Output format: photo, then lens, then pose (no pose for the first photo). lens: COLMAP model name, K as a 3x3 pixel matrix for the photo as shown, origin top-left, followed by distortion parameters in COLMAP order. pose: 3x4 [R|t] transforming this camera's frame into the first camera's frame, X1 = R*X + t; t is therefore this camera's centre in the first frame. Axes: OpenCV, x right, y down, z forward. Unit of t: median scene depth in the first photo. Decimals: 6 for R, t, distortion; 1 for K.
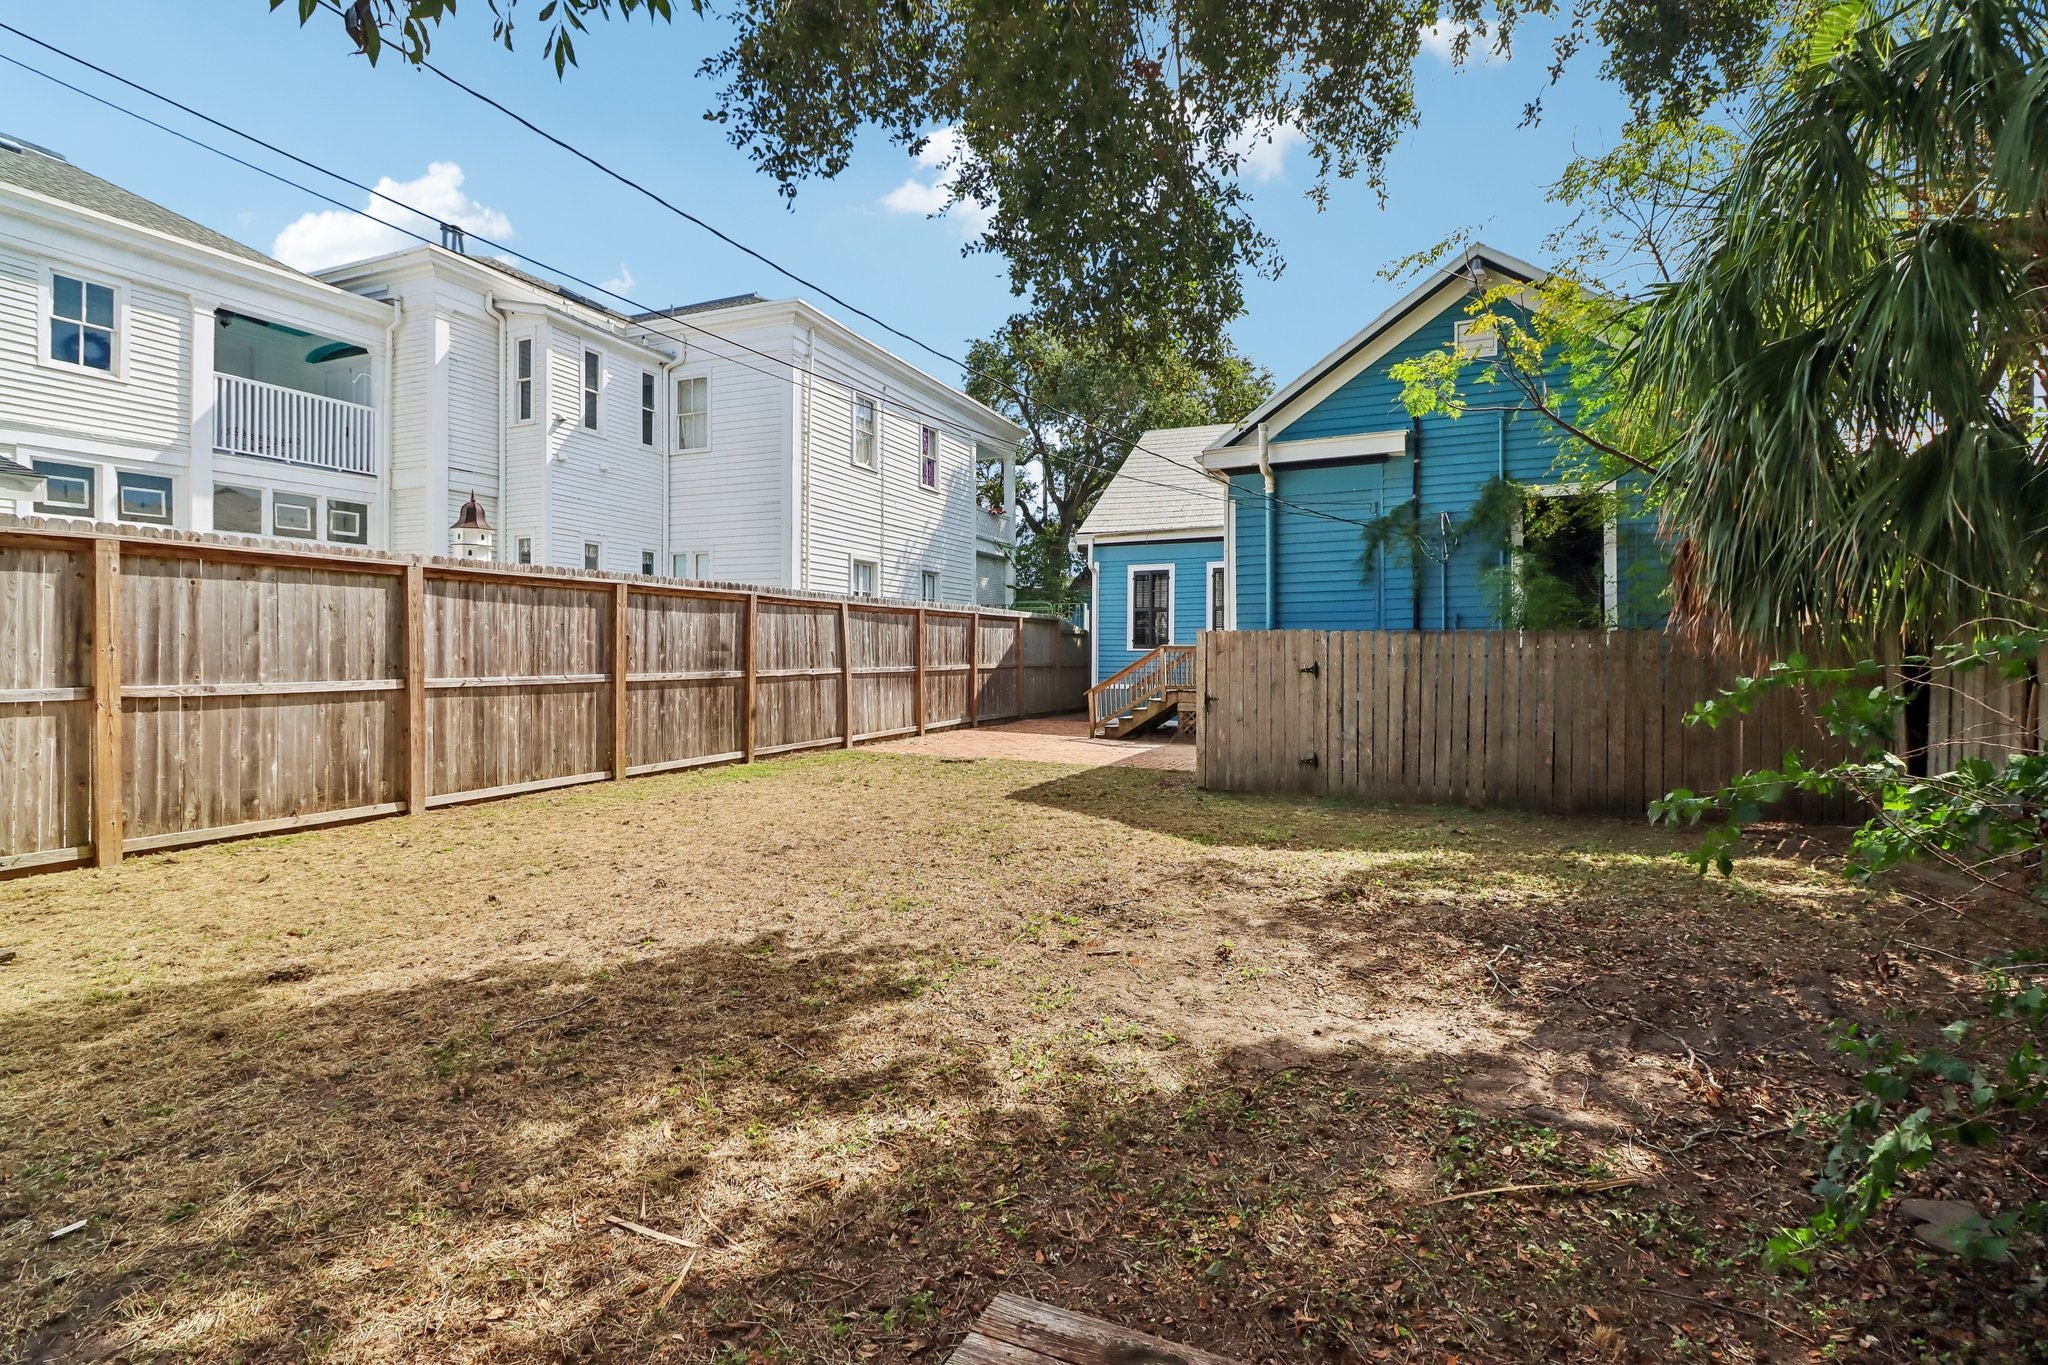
lens RADIAL K [[958.0, 0, 1016.4], [0, 958.0, 634.8], [0, 0, 1]] dist [-0.027000, -0.000307]
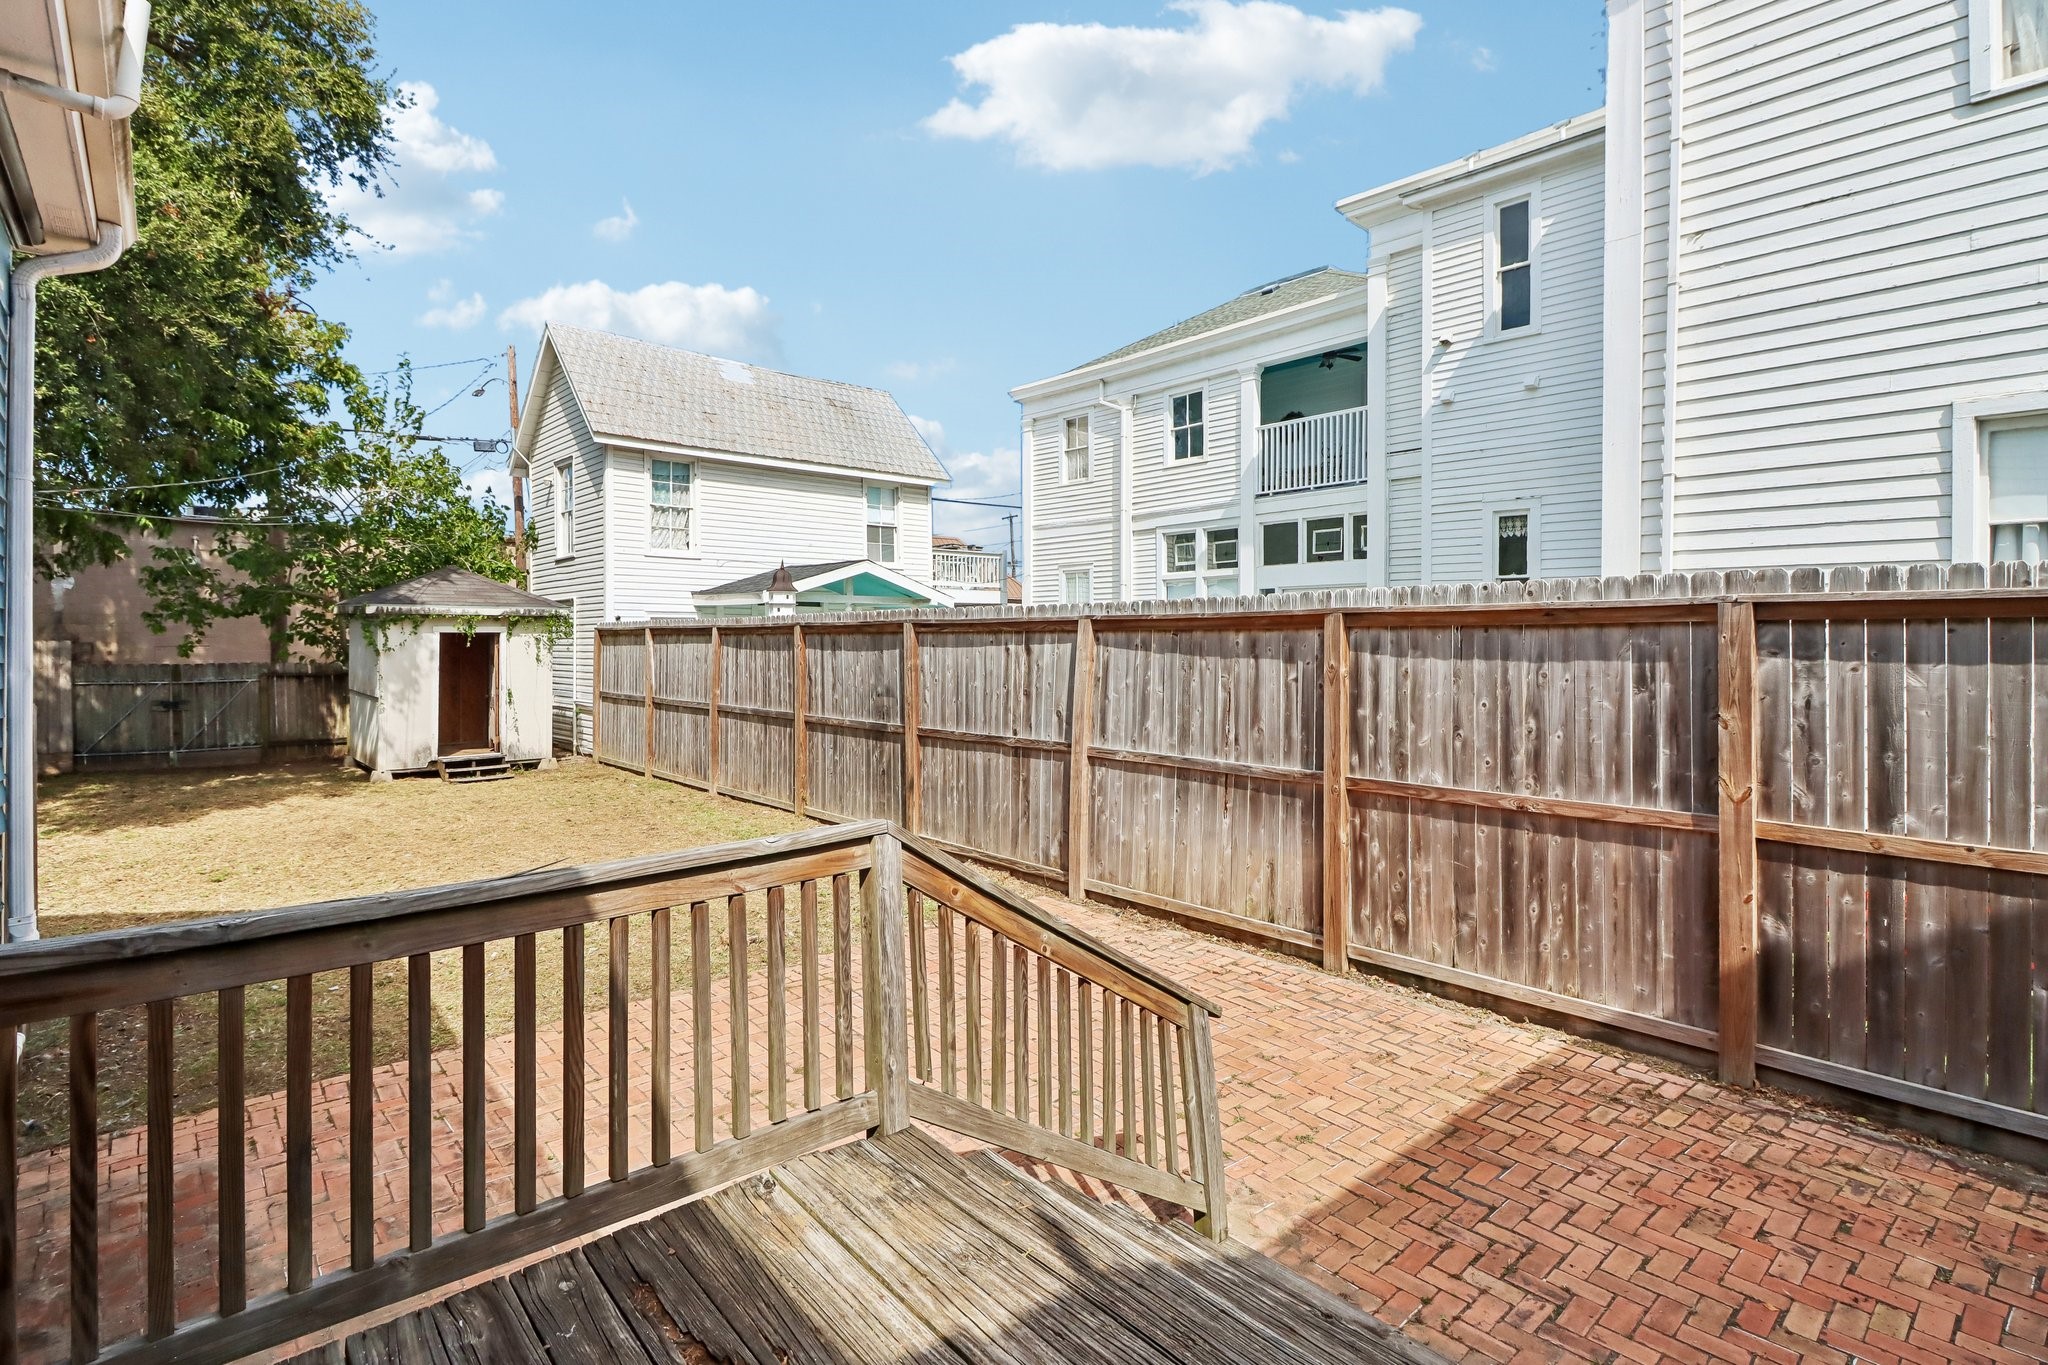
lens RADIAL K [[971.0, 0, 1019.4], [0, 971.0, 638.3], [0, 0, 1]] dist [-0.000281, -0.000665]
pose [[-0.423739, -0.001256, -0.905784, 0.359396], [0.017125, 0.999809, -0.009398, -0.020495], [0.905623, -0.019494, -0.423636, 1.345024]]
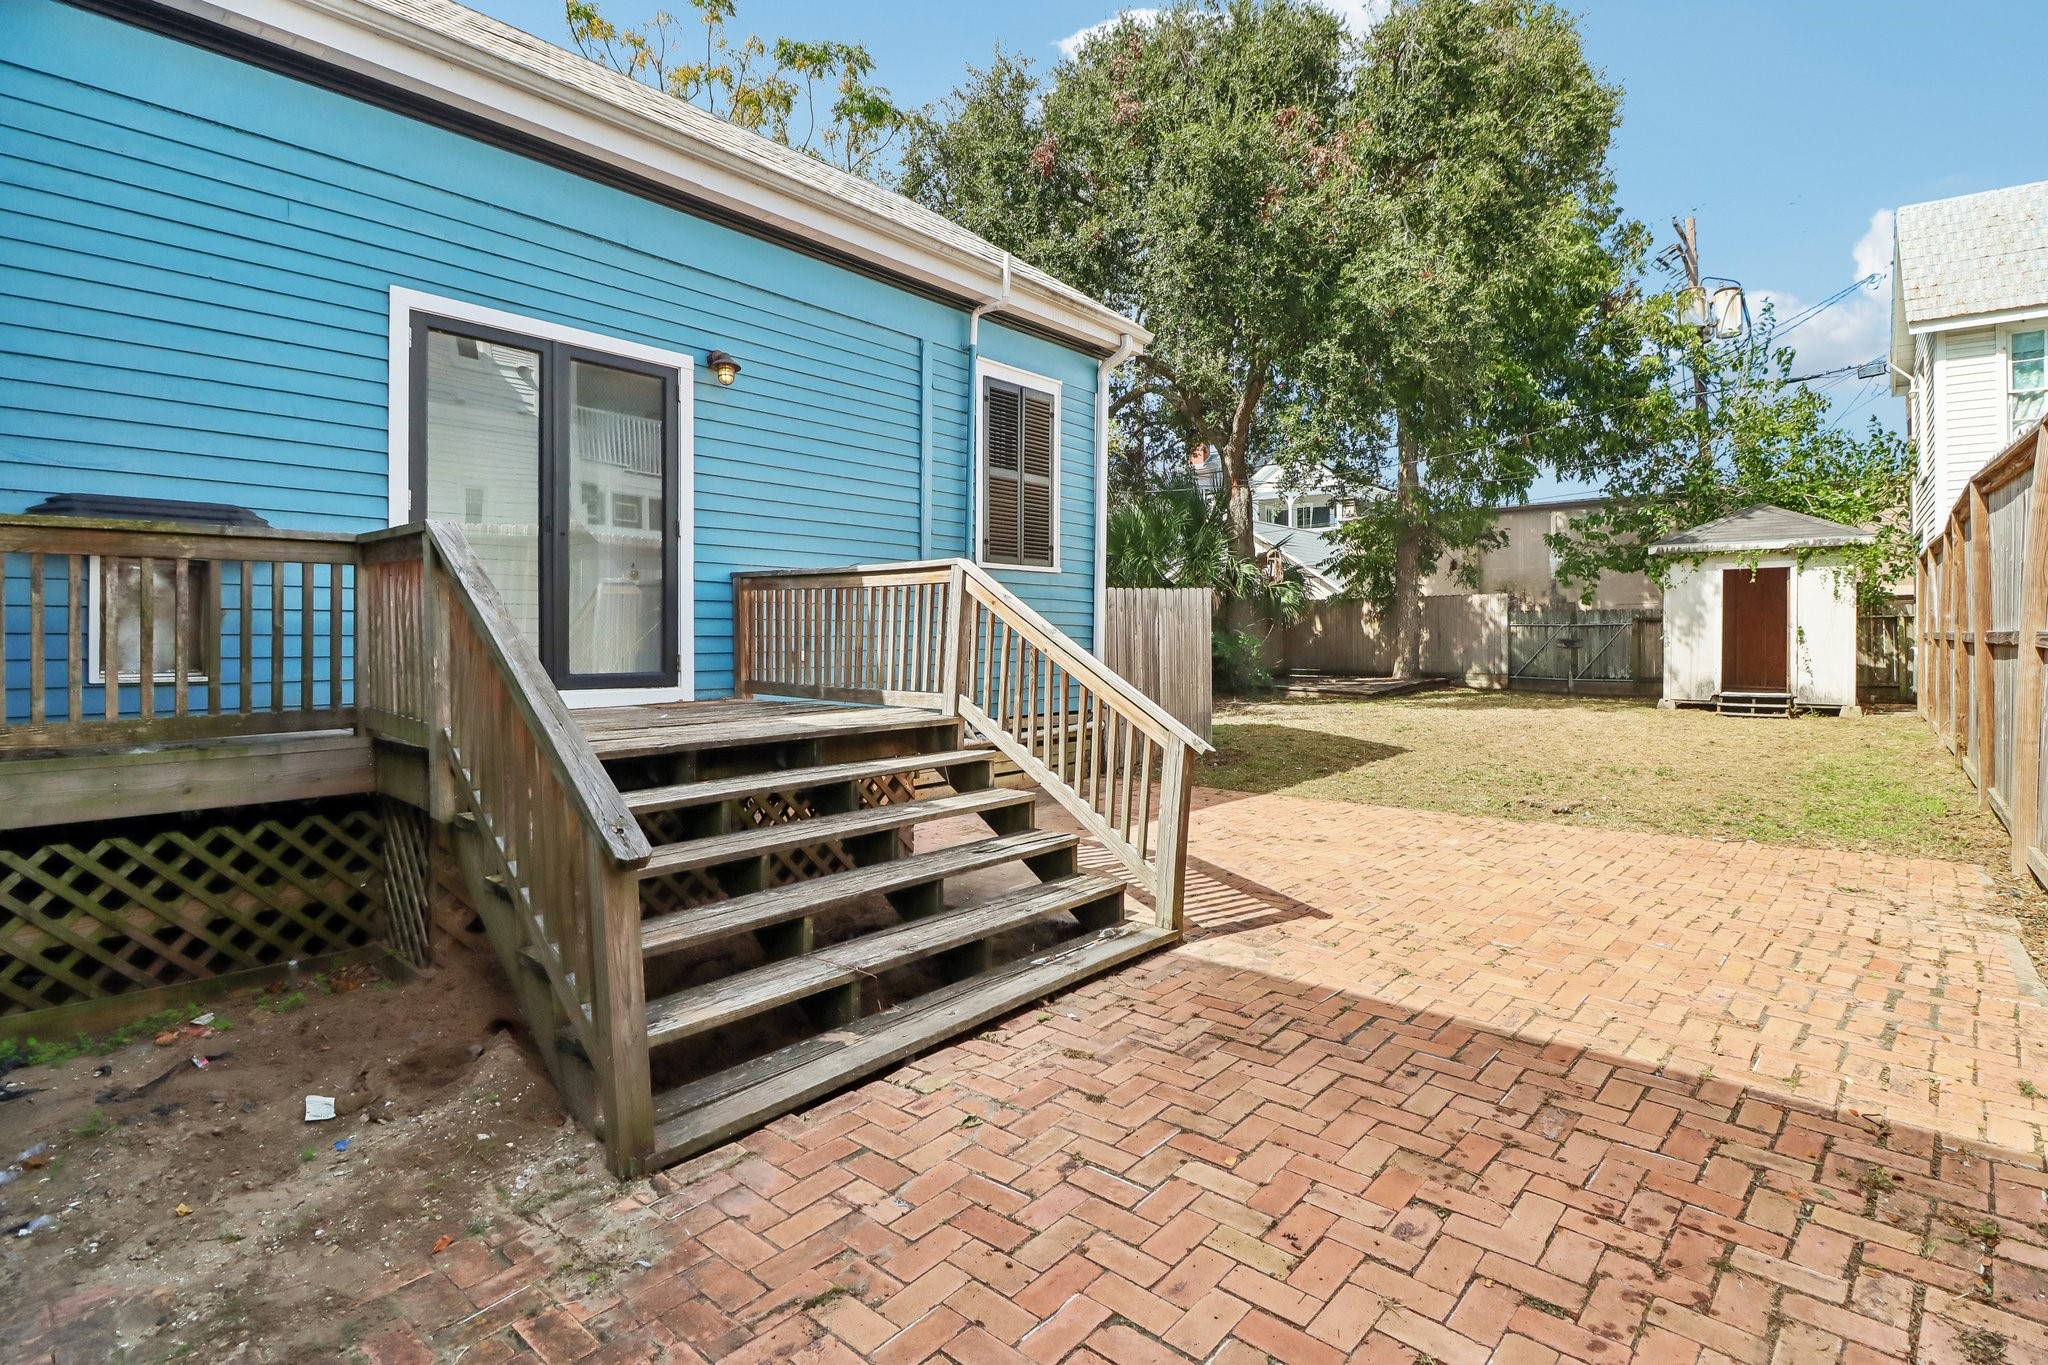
lens RADIAL K [[967.8, 0, 1023.6], [0, 967.8, 646.9], [0, 0, 1]] dist [-0.034005, -0.000316]
pose [[-0.951889, -0.001225, 0.306440, 0.068164], [-0.002116, 0.999994, -0.002577, 0.046029], [-0.306435, -0.003102, -0.951887, 1.573115]]
